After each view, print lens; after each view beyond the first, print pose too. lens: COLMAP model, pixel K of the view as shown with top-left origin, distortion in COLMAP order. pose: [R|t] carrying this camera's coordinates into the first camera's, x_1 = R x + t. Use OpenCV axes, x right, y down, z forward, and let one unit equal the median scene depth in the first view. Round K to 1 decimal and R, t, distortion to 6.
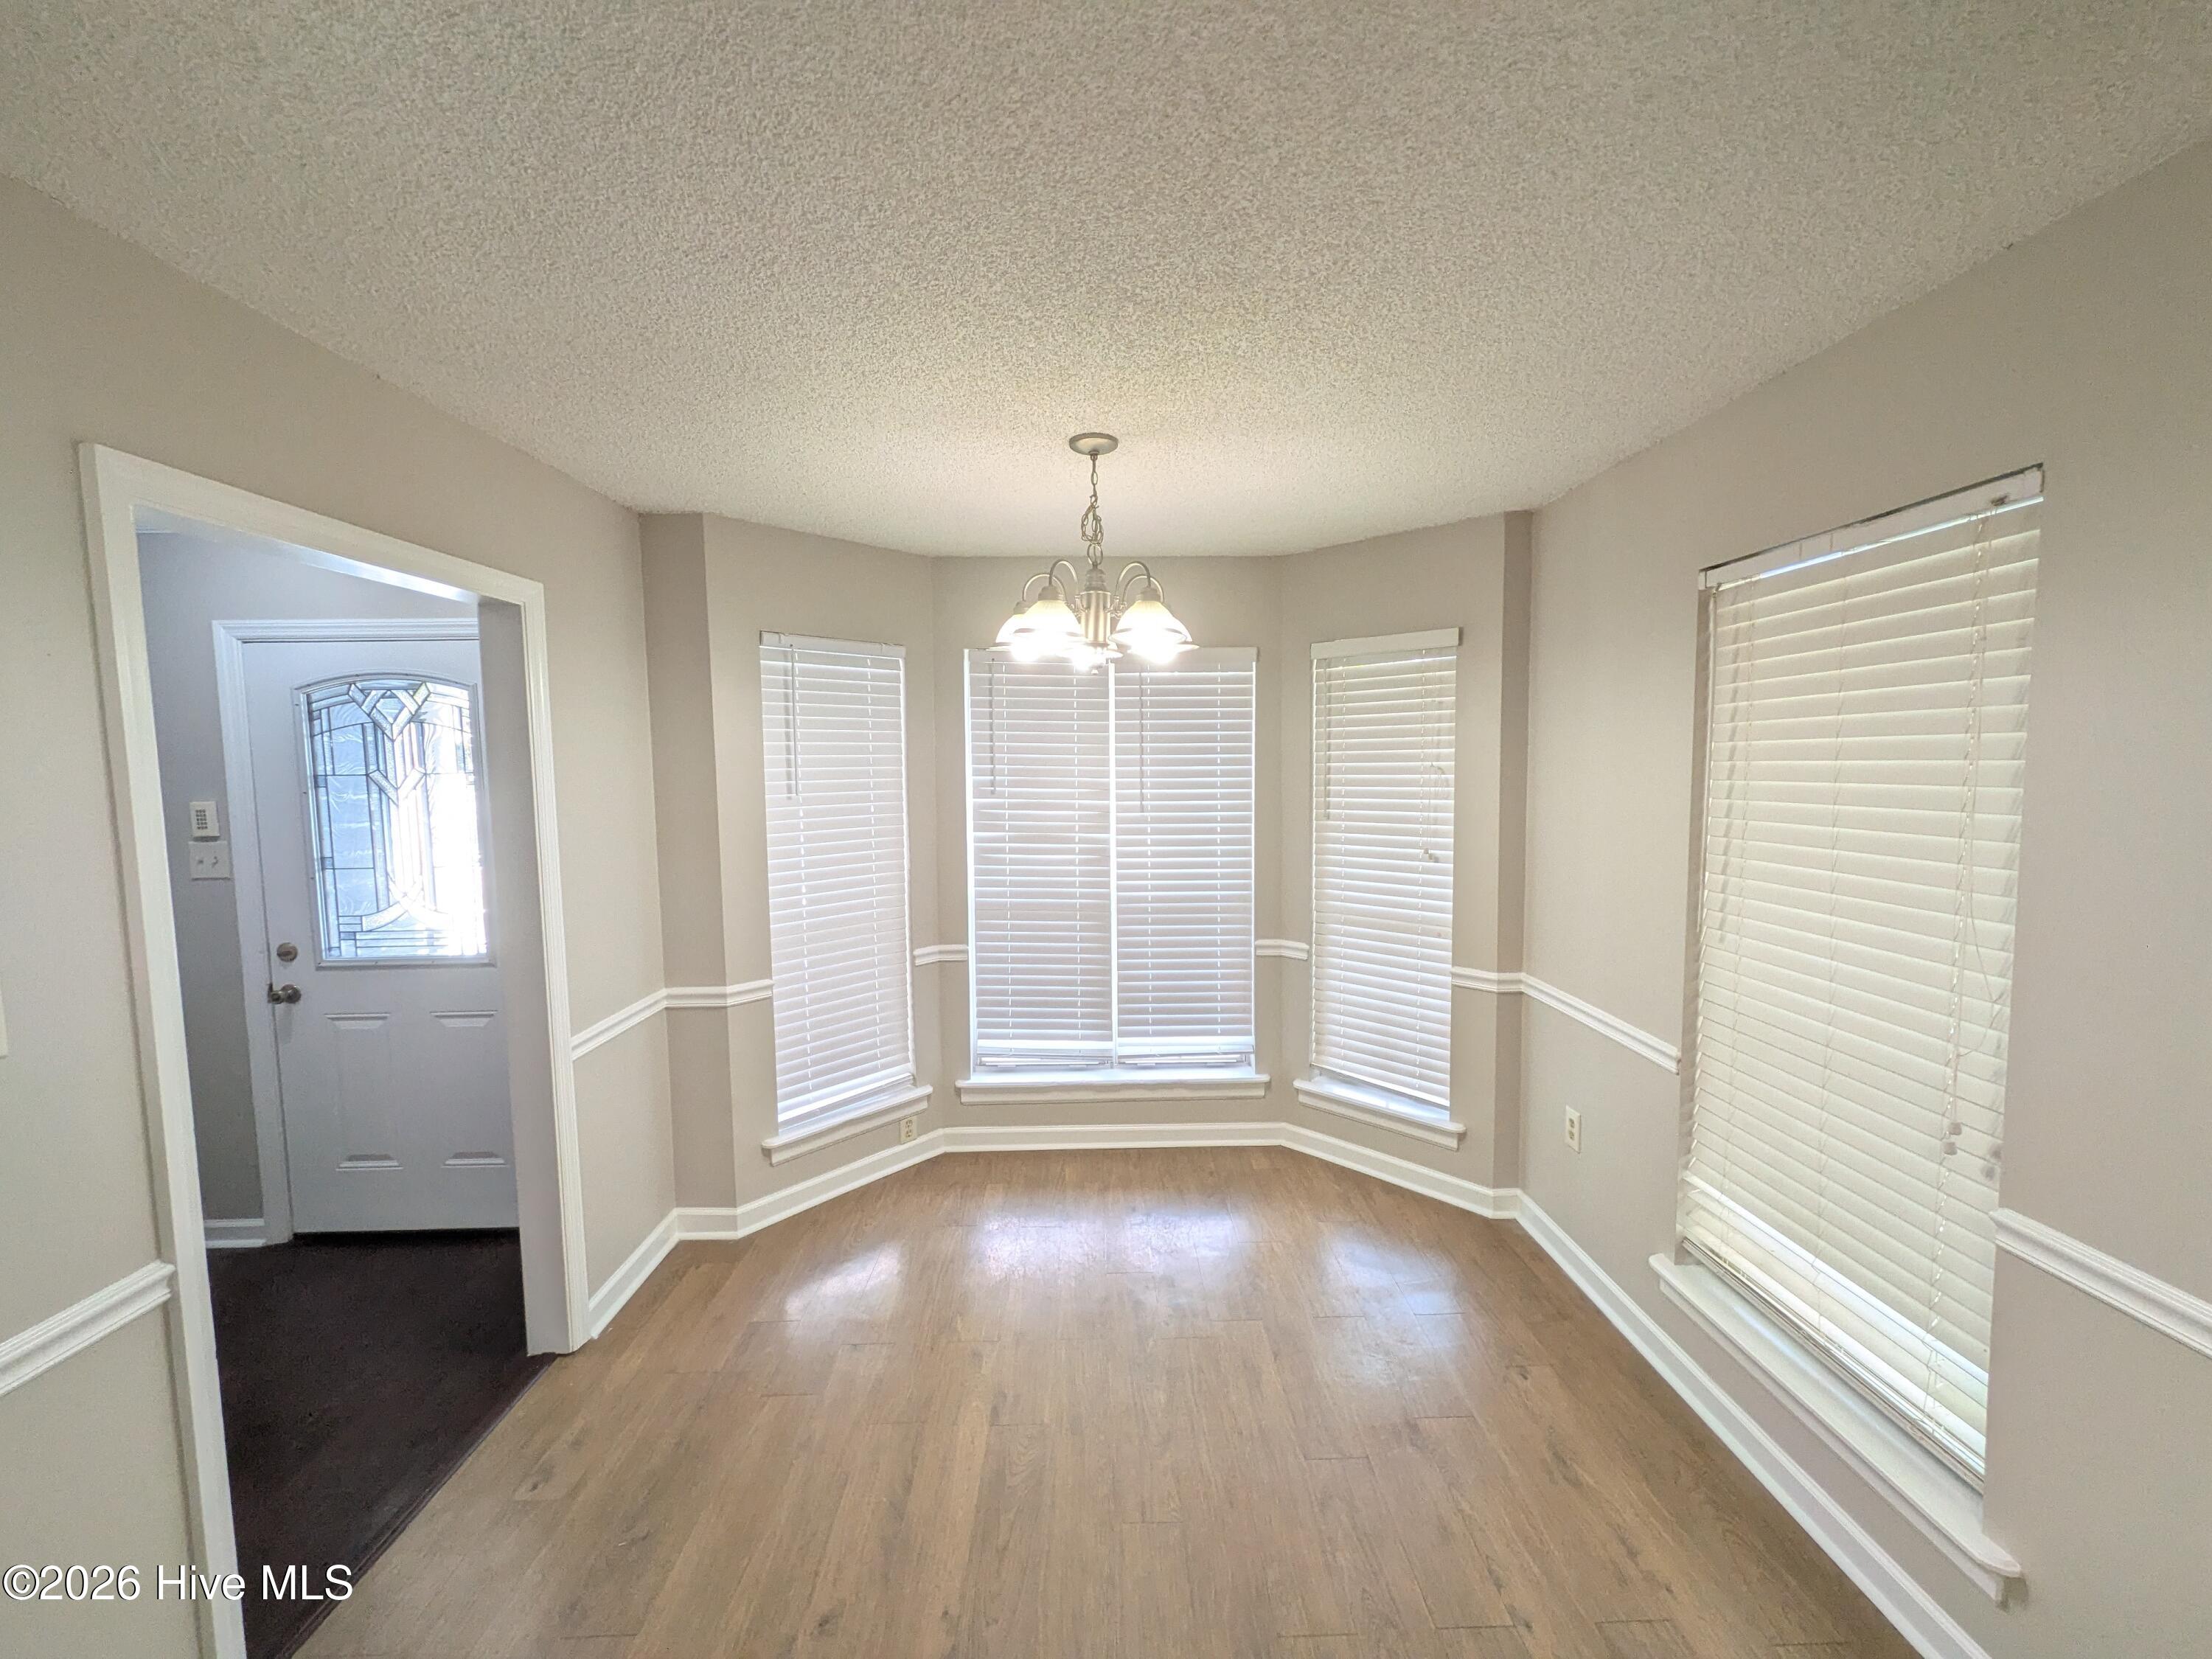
lens RADIAL K [[885.0, 0, 1107.7], [0, 885.0, 818.6], [0, 0, 1]] dist [0.003299, -0.000156]
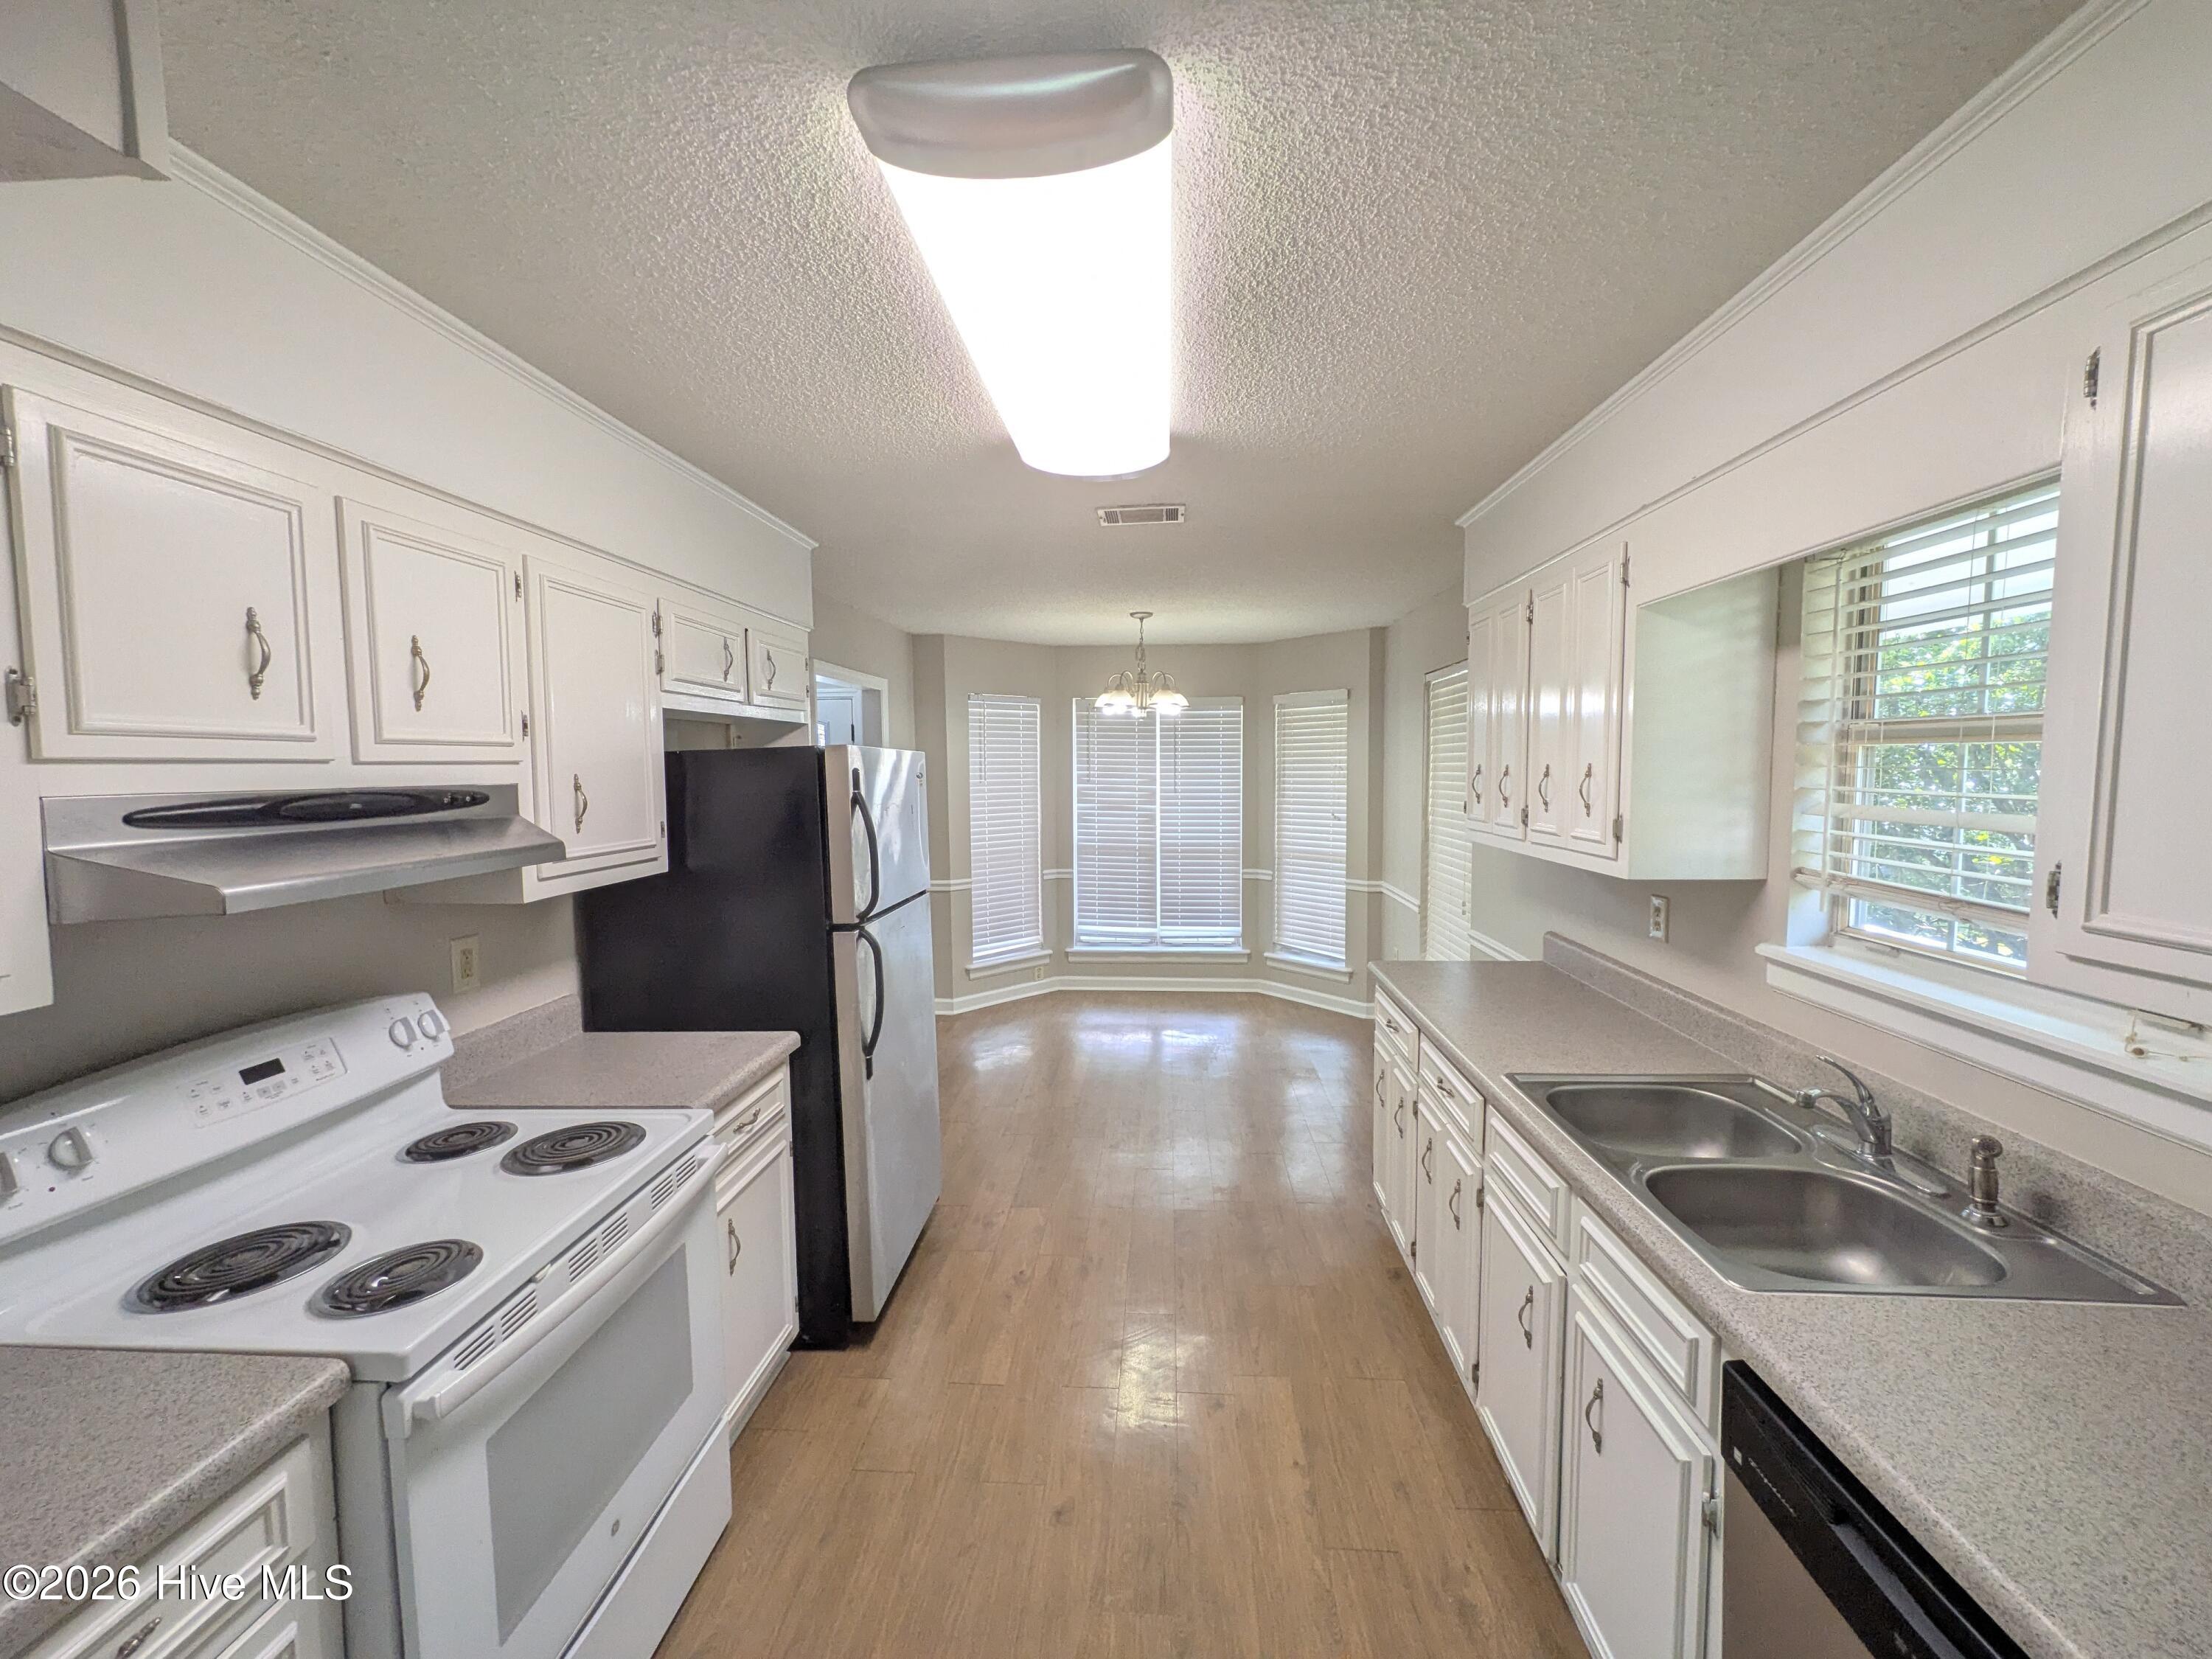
lens RADIAL K [[885.0, 0, 1116.0], [0, 885.0, 823.1], [0, 0, 1]] dist [0.003299, -0.000156]
pose [[0.996933, 0.008102, -0.077841, 0.062585], [-0.008161, 0.999967, -0.000441, 0.055813], [0.077835, 0.001075, 0.996966, -0.757491]]
